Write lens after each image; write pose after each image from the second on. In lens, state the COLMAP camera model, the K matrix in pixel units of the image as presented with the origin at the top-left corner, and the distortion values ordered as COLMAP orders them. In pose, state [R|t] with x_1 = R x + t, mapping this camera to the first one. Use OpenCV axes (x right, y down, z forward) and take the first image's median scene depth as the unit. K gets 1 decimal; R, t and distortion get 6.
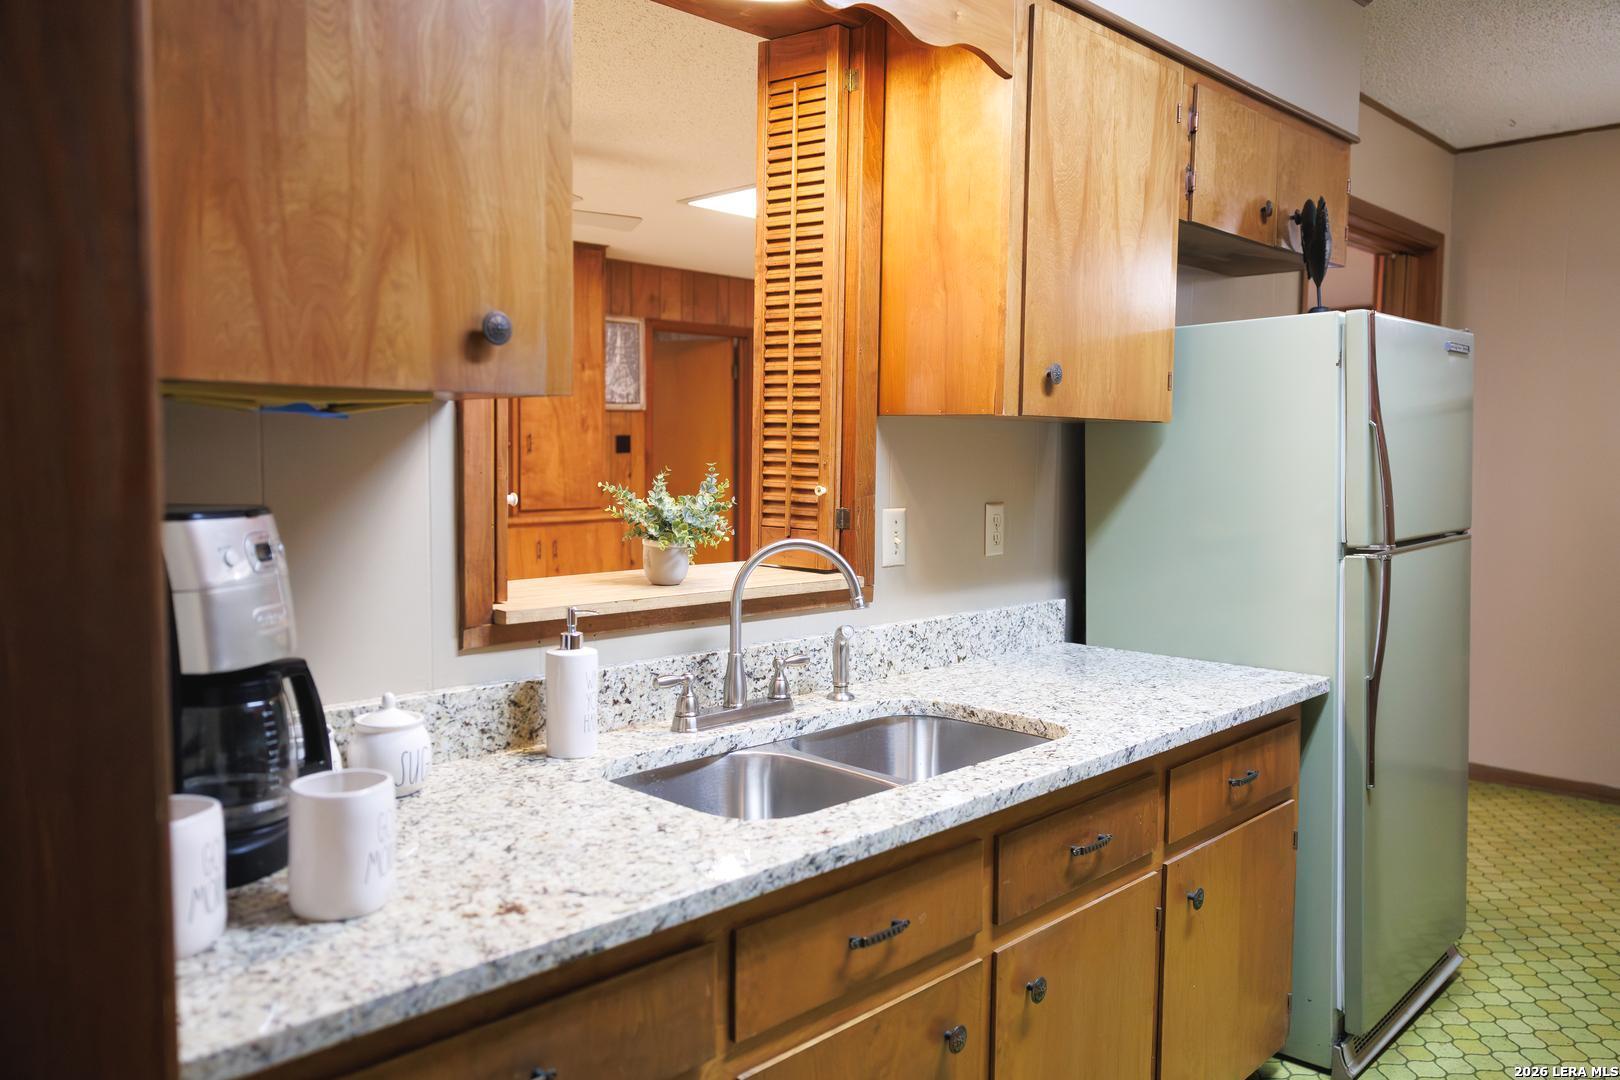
lens RADIAL K [[1199.3, 0, 810.0], [0, 1199.3, 540.0], [0, 0, 1]] dist [-0.021206, 0.002325]
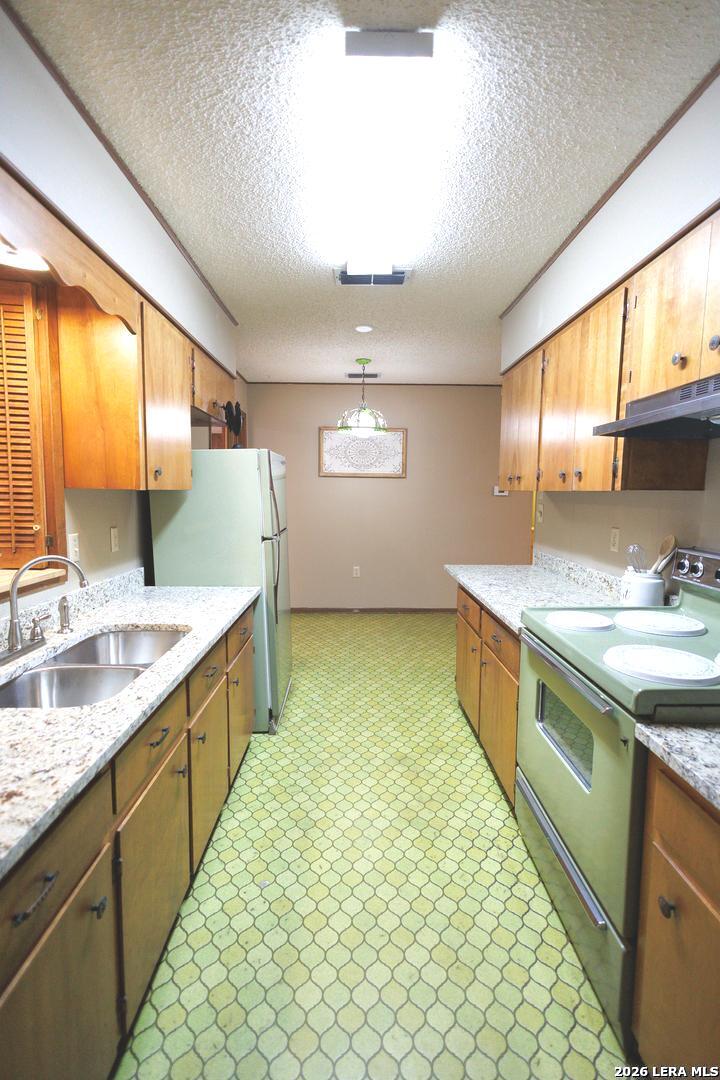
lens RADIAL K [[493.8, 0, 360.0], [0, 493.8, 540.0], [0, 0, 1]] dist [0.002608, 0.000496]
pose [[0.703984, -0.072372, 0.706518, -0.230407], [0.050685, 0.997378, 0.051662, -0.043946], [-0.708405, -0.000559, 0.705806, 0.084417]]
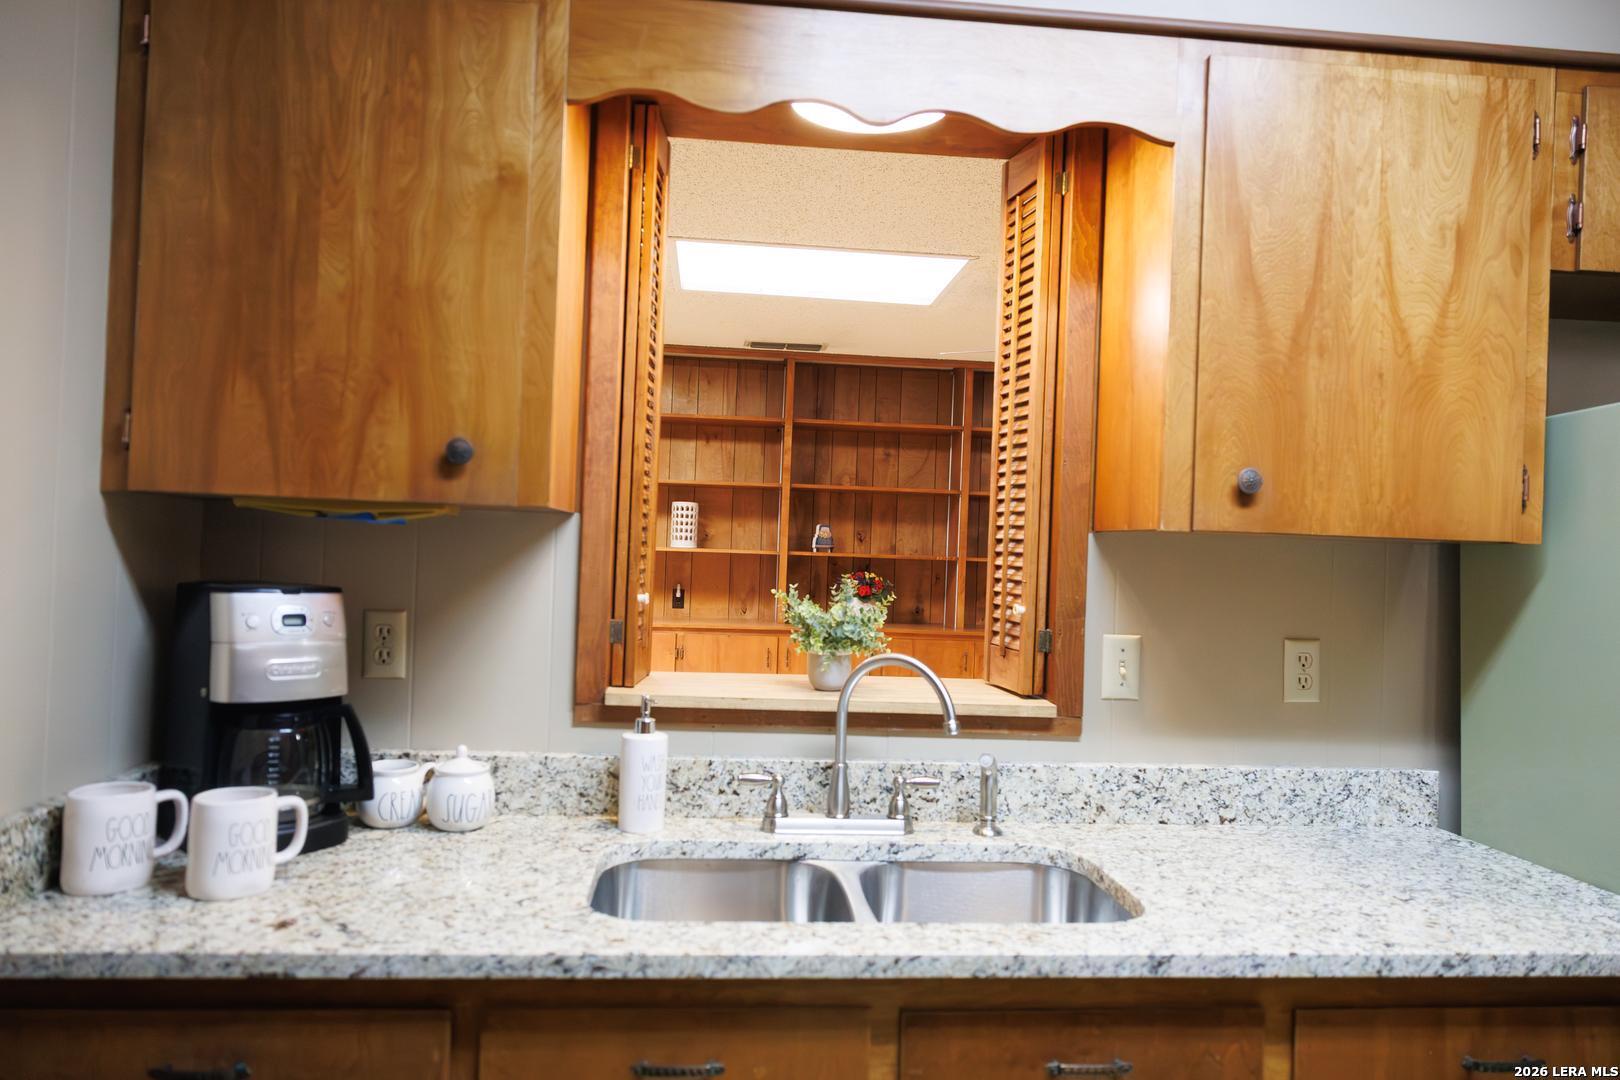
lens RADIAL K [[1080.2, 0, 810.0], [0, 1080.2, 540.0], [0, 0, 1]] dist [-0.005668, 0.004819]
pose [[0.763168, 0.008714, -0.646142, 0.530107], [-0.077105, 0.993994, -0.077664, -0.020575], [0.641584, 0.109091, 0.759256, 0.293111]]
